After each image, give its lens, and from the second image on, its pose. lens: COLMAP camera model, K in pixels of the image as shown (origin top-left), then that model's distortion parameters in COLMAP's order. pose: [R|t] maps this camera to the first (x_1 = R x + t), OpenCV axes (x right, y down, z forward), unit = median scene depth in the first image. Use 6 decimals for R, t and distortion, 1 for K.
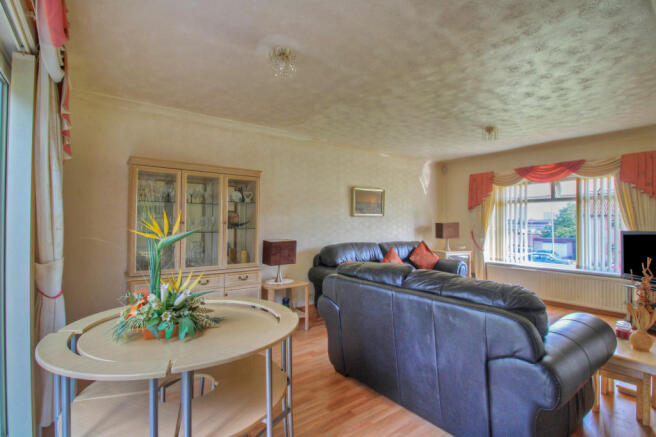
lens RADIAL K [[321.6, 0, 328.0], [0, 321.6, 220.9], [0, 0, 1]] dist [-0.001109, -0.000131]
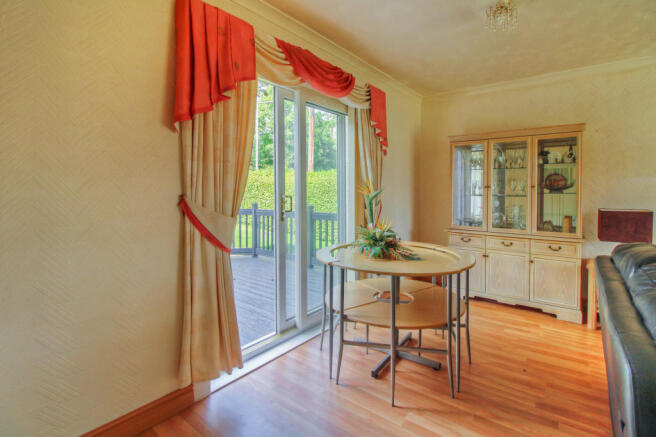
lens RADIAL K [[310.0, 0, 329.7], [0, 310.0, 199.6], [0, 0, 1]] dist [-0.000826, -0.000191]
pose [[0.258067, 0.026203, -0.965772, 0.505286], [0.004435, 0.999589, 0.028305, 0.017915], [0.966117, -0.011587, 0.257845, 0.216419]]
